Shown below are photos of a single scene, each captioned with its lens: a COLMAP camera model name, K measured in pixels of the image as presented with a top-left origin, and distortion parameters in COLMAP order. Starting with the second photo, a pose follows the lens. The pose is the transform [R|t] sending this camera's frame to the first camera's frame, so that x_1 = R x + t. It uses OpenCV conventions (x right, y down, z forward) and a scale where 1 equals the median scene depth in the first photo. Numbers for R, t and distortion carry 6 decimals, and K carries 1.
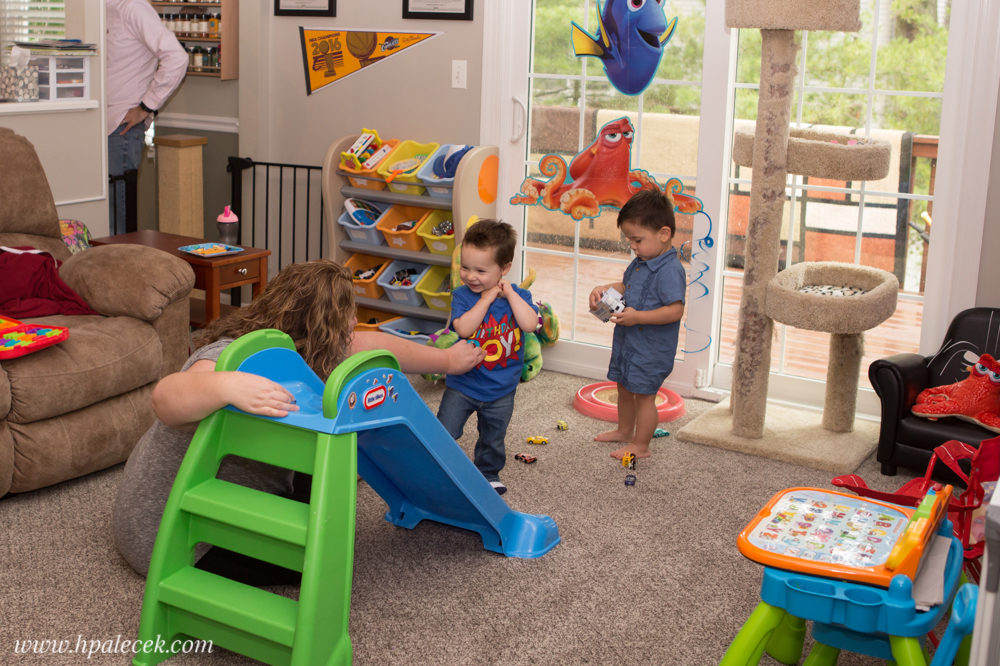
lens RADIAL K [[1388.3, 0, 500.0], [0, 1388.3, 333.0], [0, 0, 1]] dist [-0.023194, -0.049391]
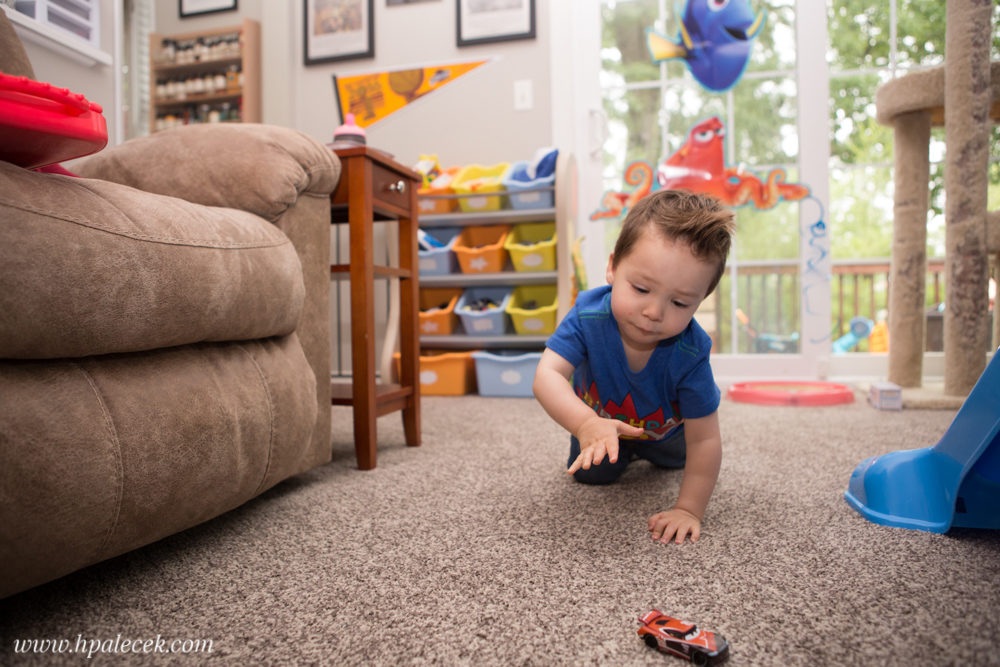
lens RADIAL K [[682.9, 0, 520.2], [0, 682.9, 350.8], [0, 0, 1]] dist [-0.108068, 0.081418]
pose [[0.941778, -0.064153, 0.330059, -0.208582], [0.130055, 0.974727, -0.181639, 0.077149], [-0.310065, 0.213990, 0.926320, 0.631461]]
